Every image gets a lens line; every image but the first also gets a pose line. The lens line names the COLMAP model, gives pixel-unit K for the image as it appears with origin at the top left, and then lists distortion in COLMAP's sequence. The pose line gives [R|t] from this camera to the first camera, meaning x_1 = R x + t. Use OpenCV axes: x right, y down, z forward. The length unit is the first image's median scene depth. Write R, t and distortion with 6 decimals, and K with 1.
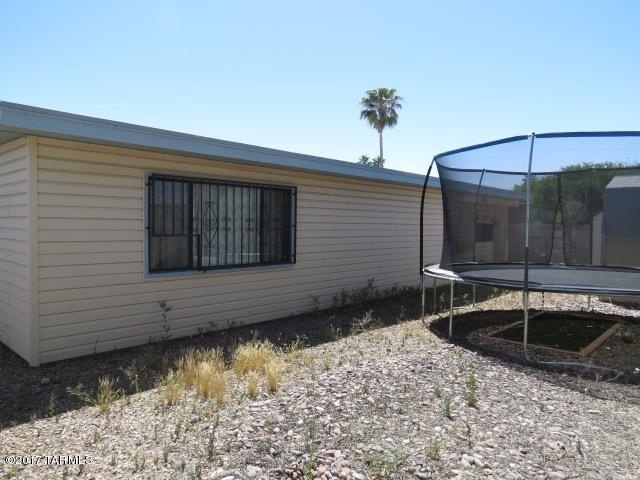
lens RADIAL K [[456.0, 0, 320.0], [0, 456.0, 240.0], [0, 0, 1]] dist [-0.032692, 0.013612]
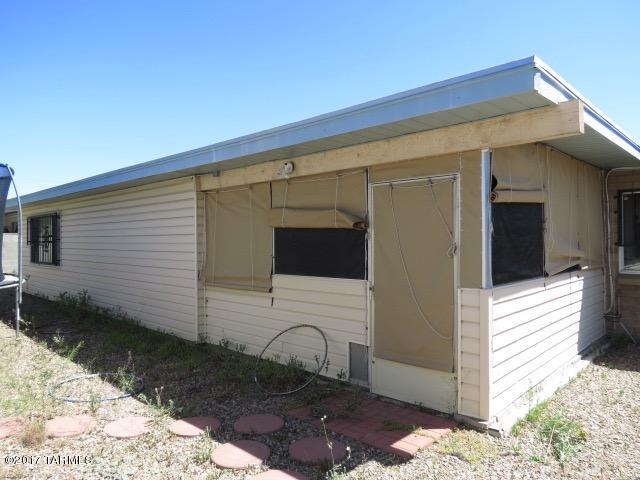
lens RADIAL K [[456.0, 0, 320.0], [0, 456.0, 240.0], [0, 0, 1]] dist [-0.032692, 0.013612]
pose [[-0.010749, -0.006347, -0.999922, 2.037844], [-0.027672, 0.999599, -0.006047, -0.066656], [0.999559, 0.027605, -0.010920, 2.752376]]
